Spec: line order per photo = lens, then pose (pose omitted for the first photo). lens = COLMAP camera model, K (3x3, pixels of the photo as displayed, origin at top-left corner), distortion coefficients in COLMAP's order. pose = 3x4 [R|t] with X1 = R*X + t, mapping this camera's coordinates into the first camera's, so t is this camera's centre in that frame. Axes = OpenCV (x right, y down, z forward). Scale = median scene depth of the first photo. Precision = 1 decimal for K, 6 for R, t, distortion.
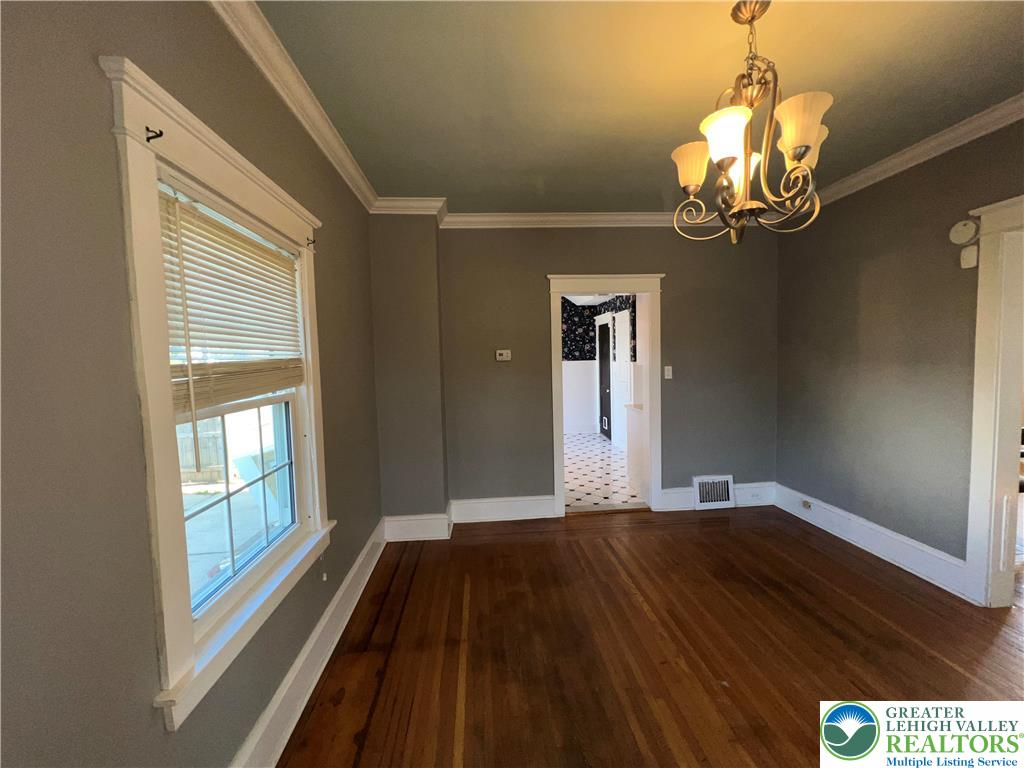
lens RADIAL K [[407.9, 0, 513.1], [0, 407.9, 382.5], [0, 0, 1]] dist [-0.000747, -0.000470]
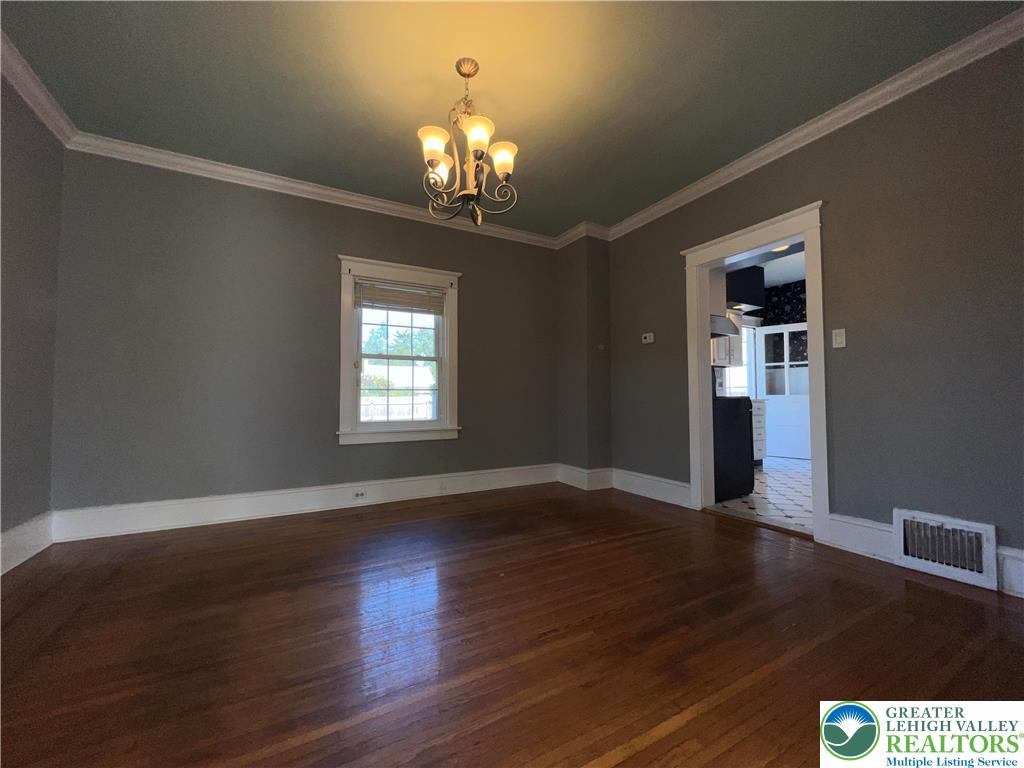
lens RADIAL K [[407.9, 0, 505.9], [0, 407.9, 384.1], [0, 0, 1]] dist [-0.000747, -0.000470]
pose [[0.402512, -0.006735, -0.915390, 0.804979], [-0.061432, 0.997520, -0.034352, 0.112177], [0.913351, 0.070062, 0.401100, 0.242866]]
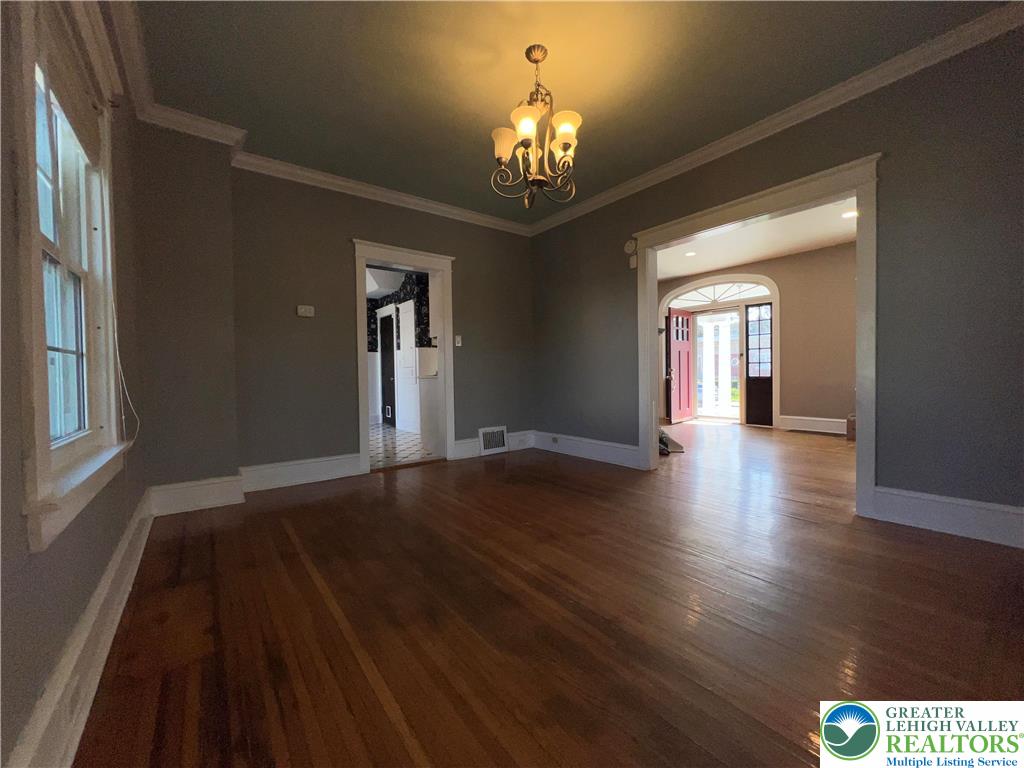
lens RADIAL K [[407.9, 0, 509.5], [0, 407.9, 382.8], [0, 0, 1]] dist [-0.000747, -0.000470]
pose [[0.845862, 0.003027, 0.533393, -0.131663], [0.025249, 0.998636, -0.045707, 0.161934], [-0.532804, 0.052129, 0.844631, -0.077629]]
